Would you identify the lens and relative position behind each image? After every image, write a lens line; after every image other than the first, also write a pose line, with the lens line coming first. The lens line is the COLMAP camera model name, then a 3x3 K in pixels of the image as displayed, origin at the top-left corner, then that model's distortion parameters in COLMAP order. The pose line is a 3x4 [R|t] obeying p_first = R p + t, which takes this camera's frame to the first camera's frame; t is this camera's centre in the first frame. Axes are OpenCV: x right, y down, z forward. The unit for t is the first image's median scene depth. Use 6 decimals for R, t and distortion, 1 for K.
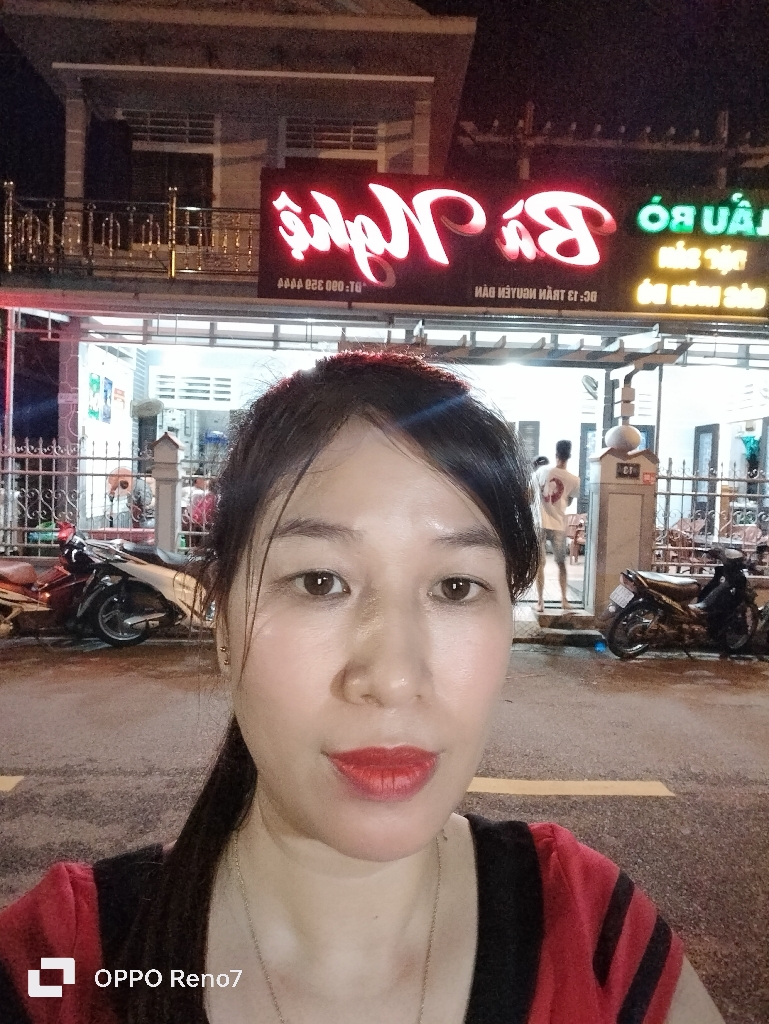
lens RADIAL K [[710.5, 0, 374.8], [0, 710.5, 506.0], [0, 0, 1]] dist [0.007374, -0.006508]
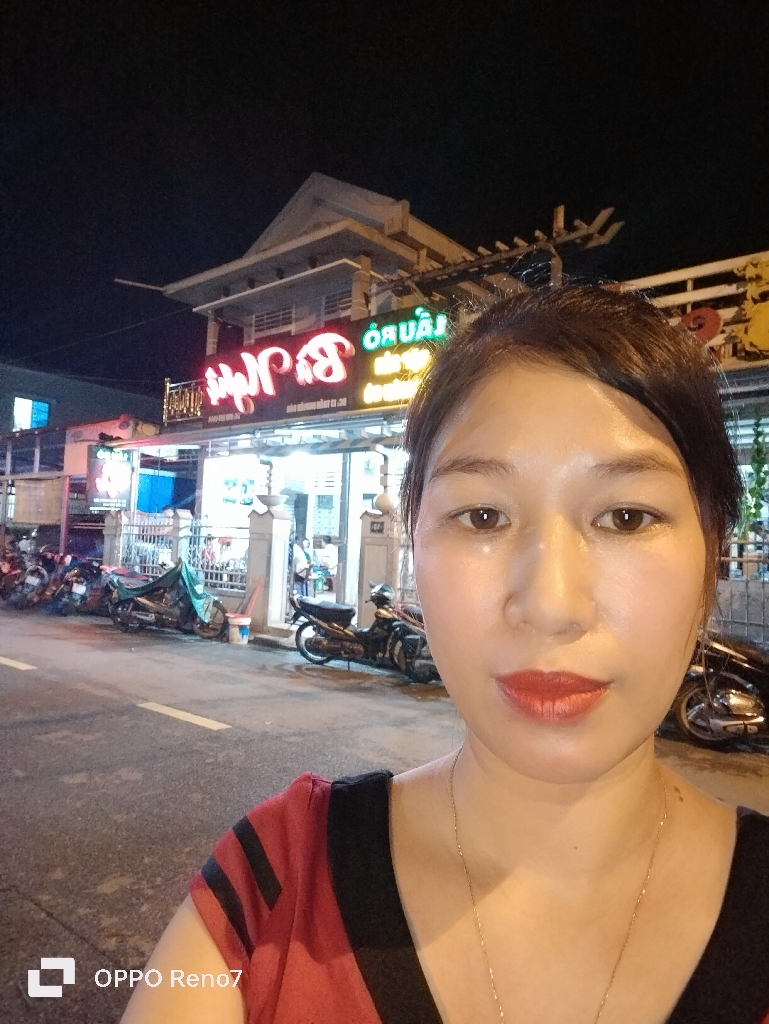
lens RADIAL K [[693.6, 0, 380.7], [0, 693.6, 507.9], [0, 0, 1]] dist [0.012057, -0.003409]
pose [[0.752888, -0.036229, -0.657151, 1.248100], [-0.036034, 0.994717, -0.096123, 0.038374], [0.657161, 0.096049, 0.747605, 0.057438]]
